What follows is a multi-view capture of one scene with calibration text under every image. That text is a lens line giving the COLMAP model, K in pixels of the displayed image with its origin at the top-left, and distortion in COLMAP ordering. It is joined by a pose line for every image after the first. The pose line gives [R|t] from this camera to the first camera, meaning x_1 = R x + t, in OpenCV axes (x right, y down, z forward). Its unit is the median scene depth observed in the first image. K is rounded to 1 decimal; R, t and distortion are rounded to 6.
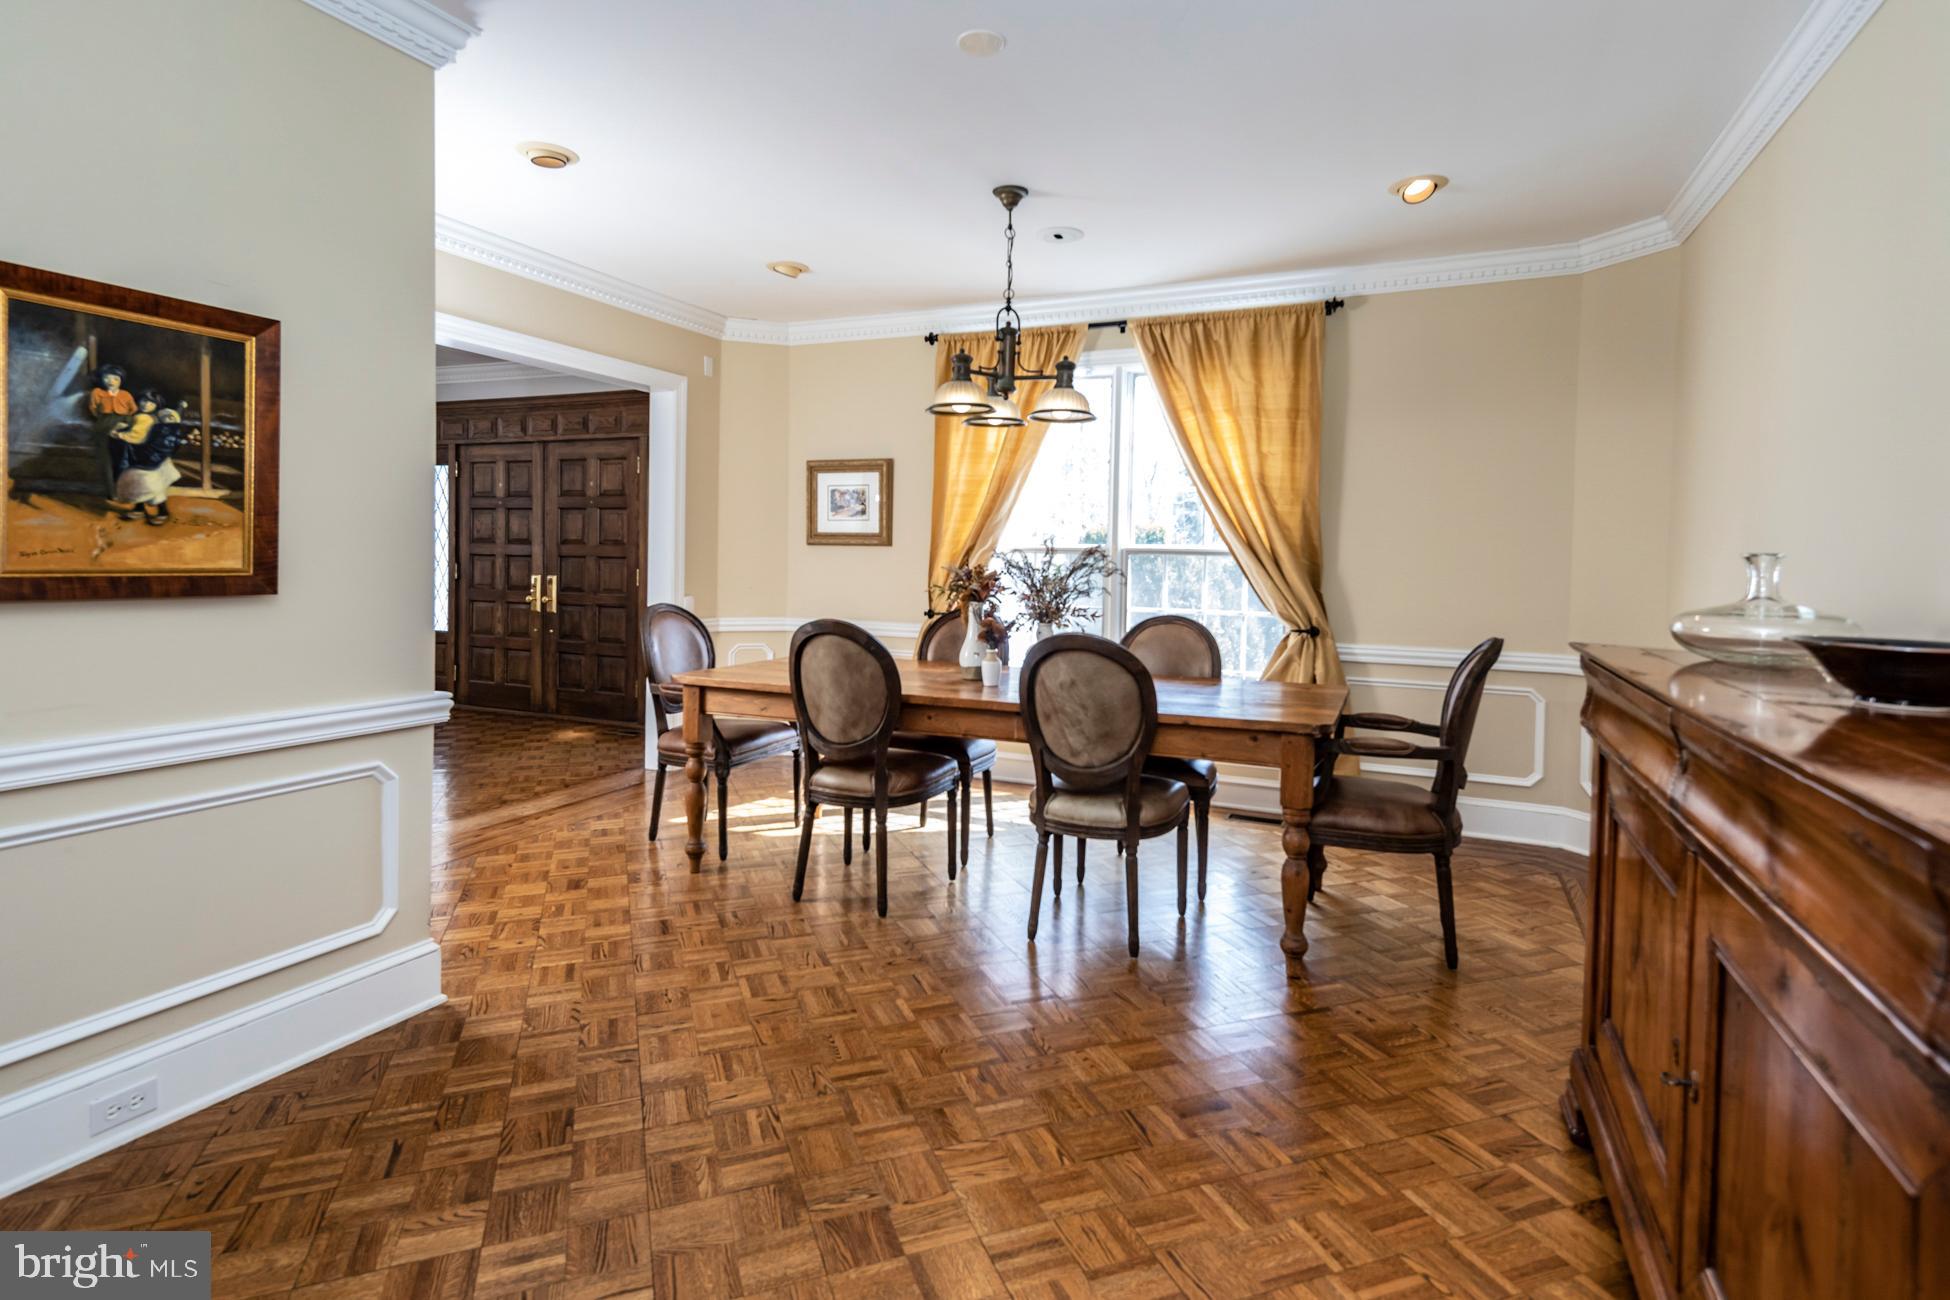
lens RADIAL K [[951.0, 0, 986.6], [0, 951.0, 578.5], [0, 0, 1]] dist [-0.001179, 0.000092]
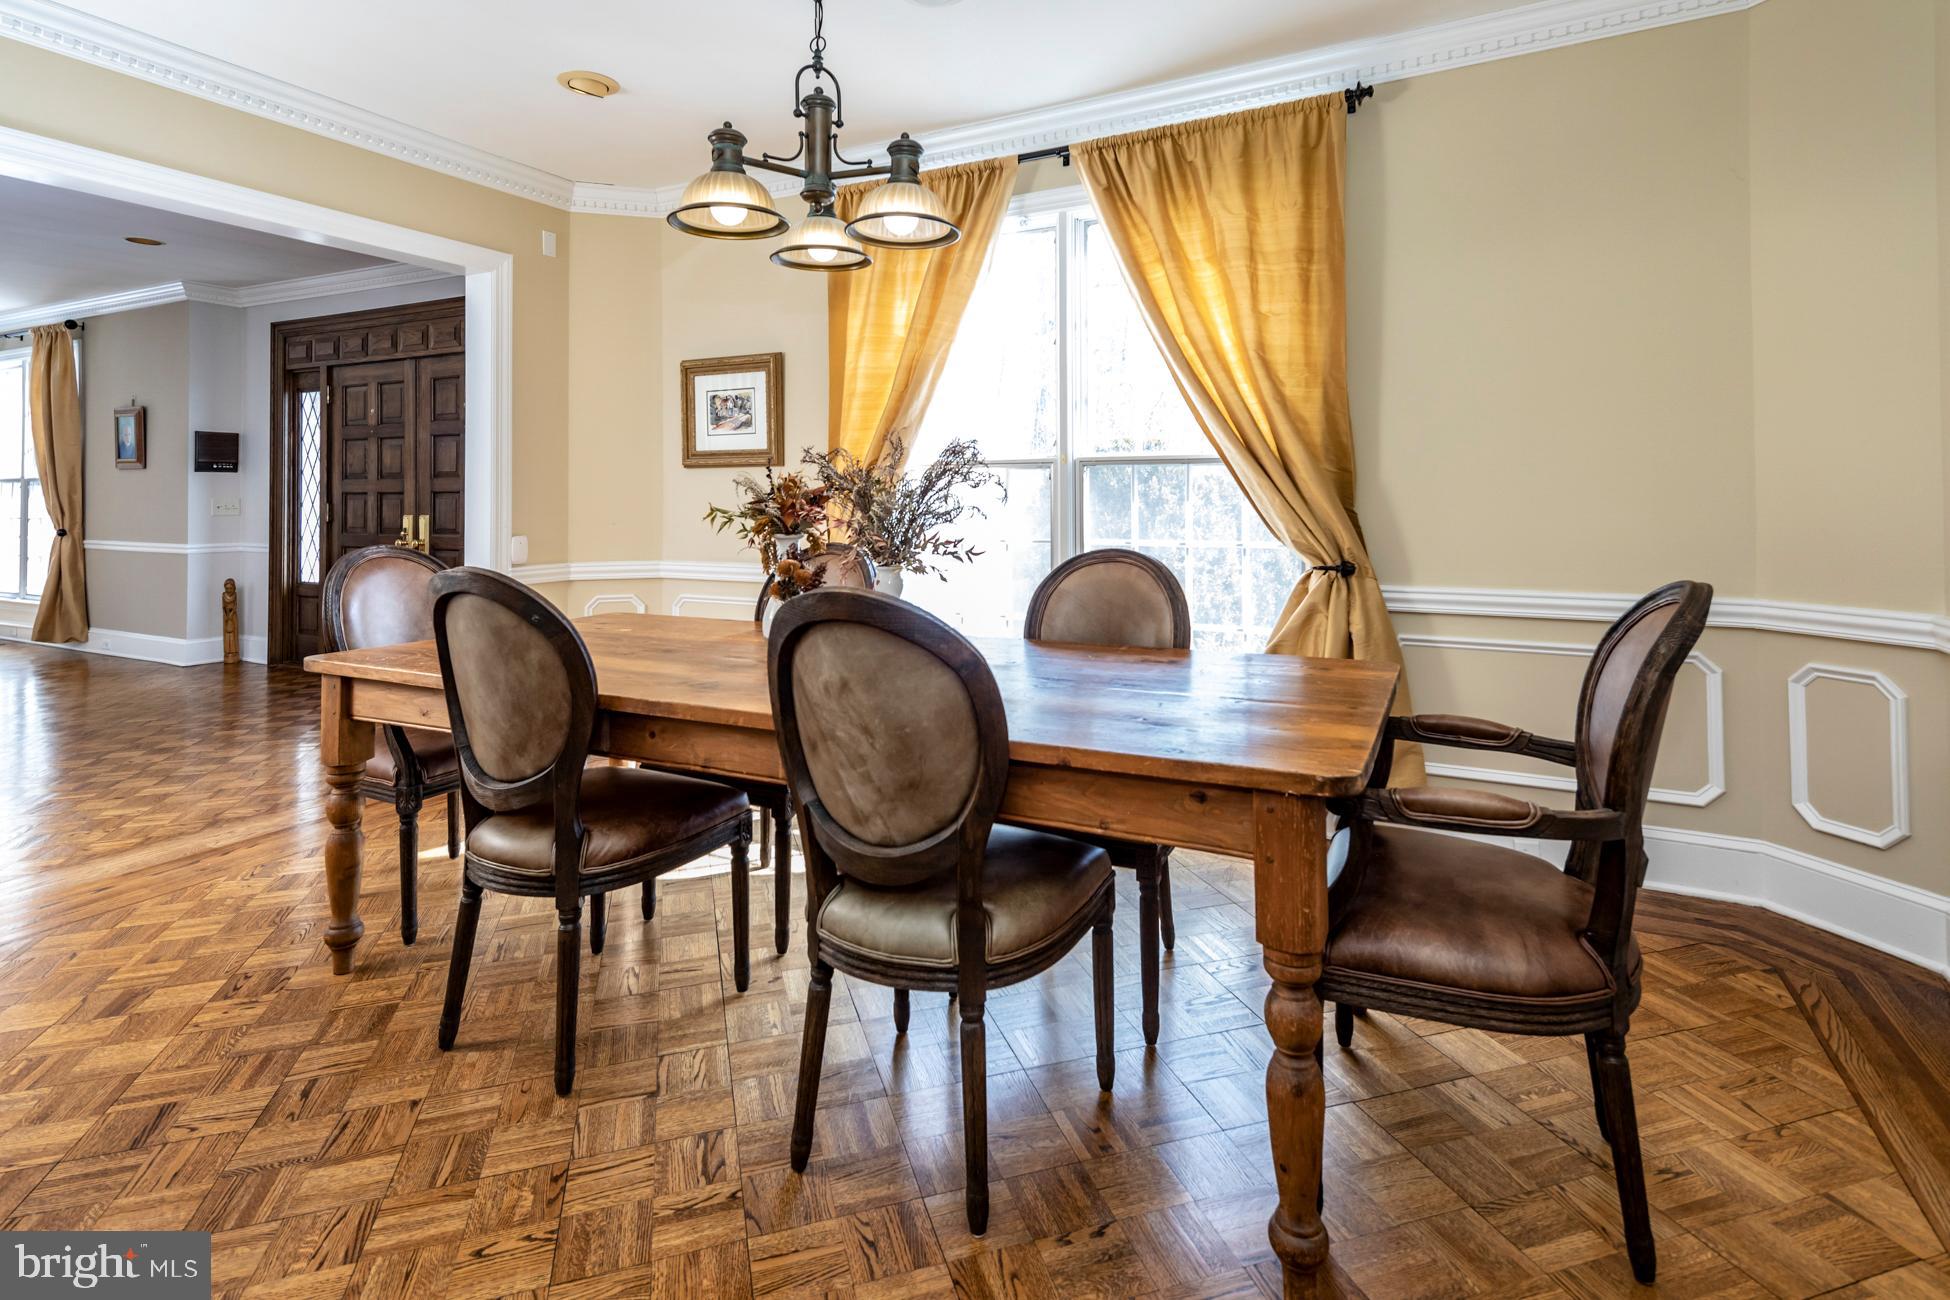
lens RADIAL K [[974.5, 0, 939.2], [0, 974.5, 477.7], [0, 0, 1]] dist [0.005299, 0.000481]
pose [[0.996610, -0.023909, -0.078726, 0.107376], [0.020878, 0.999017, -0.039110, 0.011495], [0.079584, 0.037334, 0.996129, 0.270416]]
